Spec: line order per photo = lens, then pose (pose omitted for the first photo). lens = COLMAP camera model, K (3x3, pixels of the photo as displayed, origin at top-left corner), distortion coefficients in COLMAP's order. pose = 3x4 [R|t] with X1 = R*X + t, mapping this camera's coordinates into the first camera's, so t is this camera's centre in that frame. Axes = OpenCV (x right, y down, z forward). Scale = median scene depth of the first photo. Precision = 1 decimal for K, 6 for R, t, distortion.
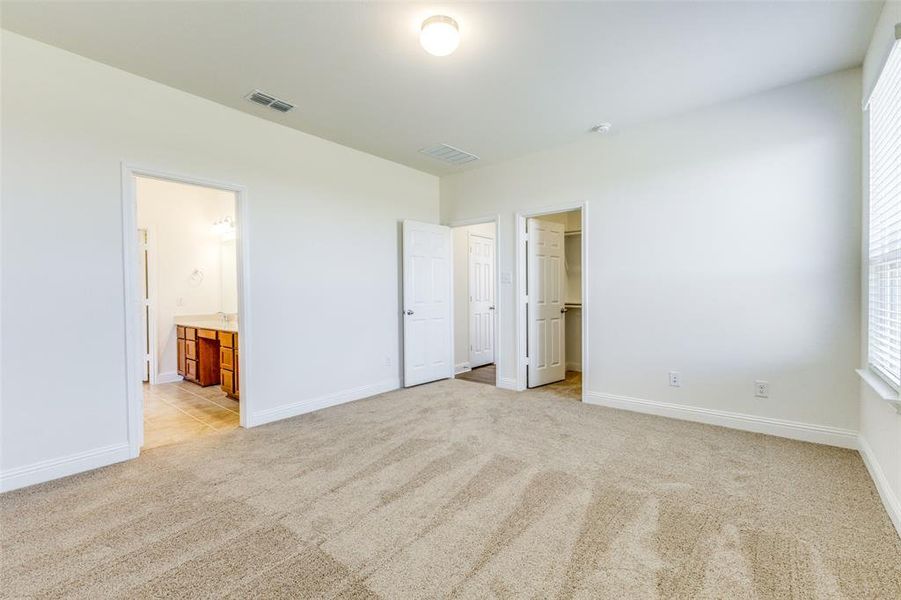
lens RADIAL K [[391.7, 0, 453.5], [0, 391.7, 298.0], [0, 0, 1]] dist [0.012136, -0.001567]
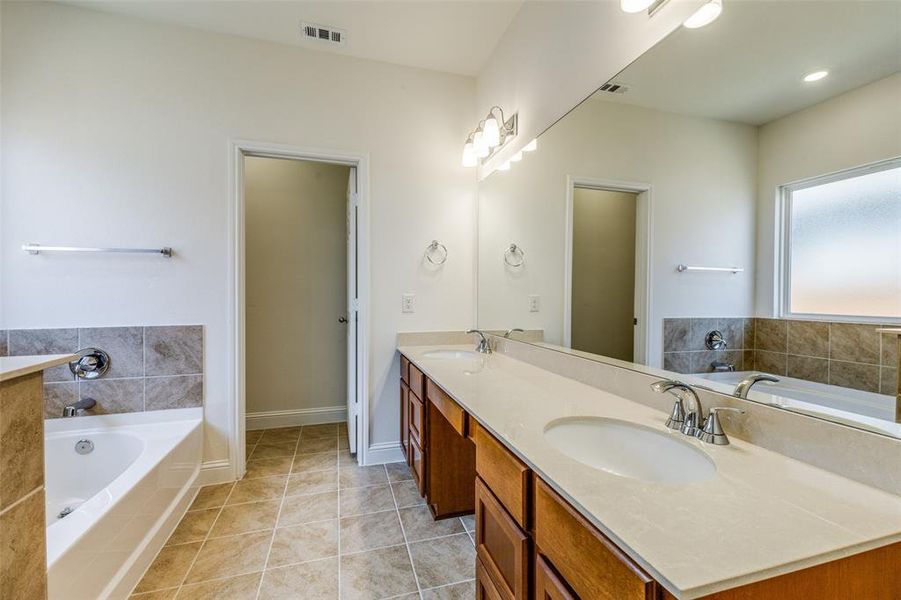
lens RADIAL K [[391.7, 0, 453.5], [0, 391.7, 296.0], [0, 0, 1]] dist [0.012136, -0.001567]
pose [[0.831988, 0.019974, -0.554434, -0.195905], [-0.014916, 0.999796, 0.013636, -0.005136], [0.554593, -0.003075, 0.832116, 0.328736]]
